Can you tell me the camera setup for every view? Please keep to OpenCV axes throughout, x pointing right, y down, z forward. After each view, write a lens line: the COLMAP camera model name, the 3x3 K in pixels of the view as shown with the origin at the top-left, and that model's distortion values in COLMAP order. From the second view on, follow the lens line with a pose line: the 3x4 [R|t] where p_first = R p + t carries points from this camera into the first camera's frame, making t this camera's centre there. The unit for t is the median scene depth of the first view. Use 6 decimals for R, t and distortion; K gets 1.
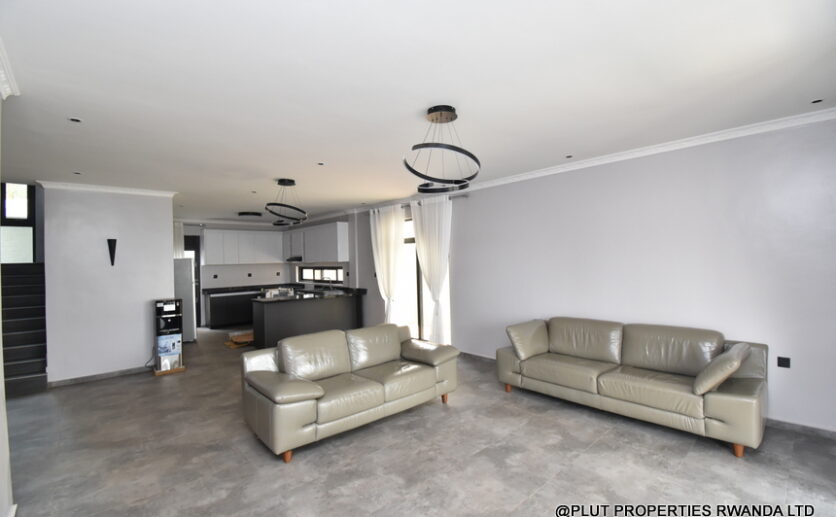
lens RADIAL K [[368.2, 0, 418.0], [0, 368.2, 258.5], [0, 0, 1]] dist [0.018453, -0.022693]
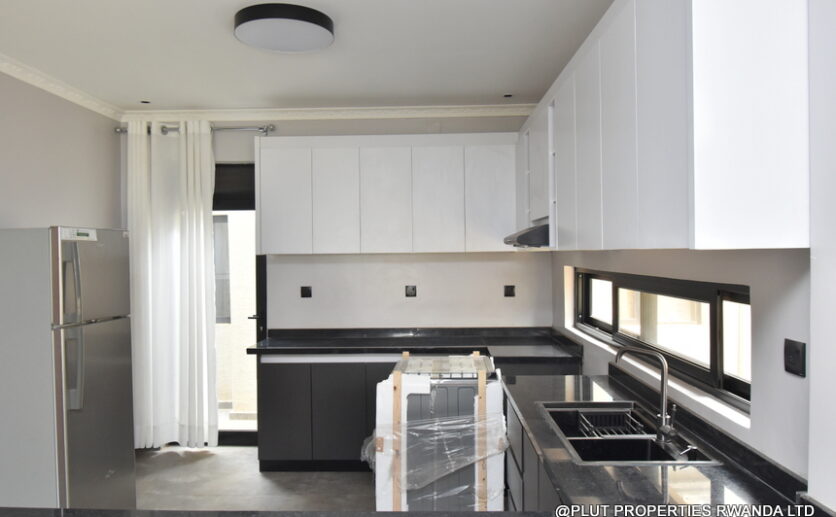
lens RADIAL K [[606.3, 0, 418.0], [0, 606.3, 258.5], [0, 0, 1]] dist [-0.000652, -0.000629]
pose [[0.724397, 0.022574, -0.689014, -0.145977], [-0.005392, 0.999619, 0.027081, 0.006991], [0.689362, -0.015902, 0.724242, 0.781621]]
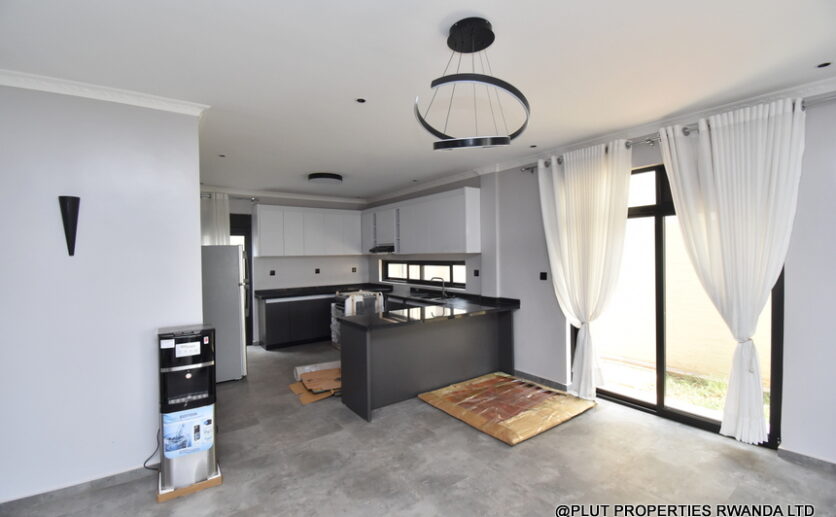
lens RADIAL K [[368.2, 0, 418.0], [0, 368.2, 258.5], [0, 0, 1]] dist [0.018453, -0.022693]
pose [[0.993985, 0.009356, -0.109113, -0.221191], [-0.007451, 0.999813, 0.017851, 0.007506], [0.109260, -0.016930, 0.993869, 0.374359]]
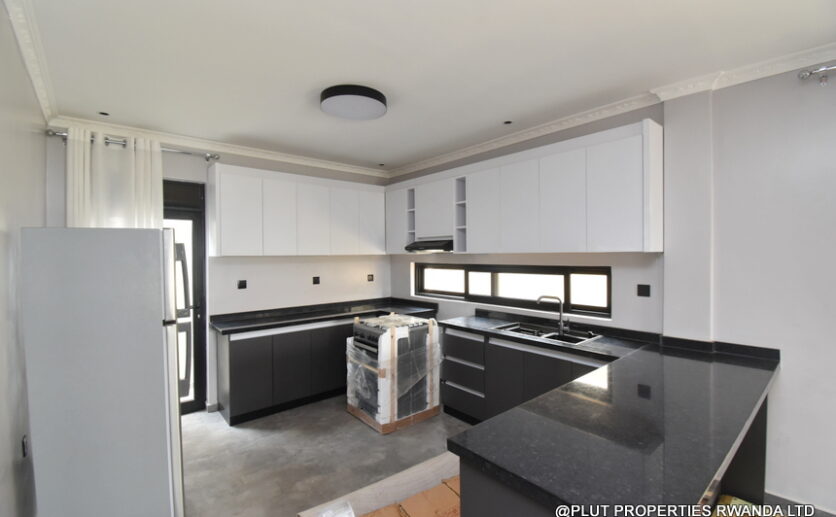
lens RADIAL K [[368.2, 0, 418.0], [0, 368.2, 258.5], [0, 0, 1]] dist [0.018453, -0.022693]
pose [[0.999446, 0.014250, -0.030089, -0.381557], [-0.013788, 0.999785, 0.015501, 0.011587], [0.030304, -0.015078, 0.999427, 0.666674]]
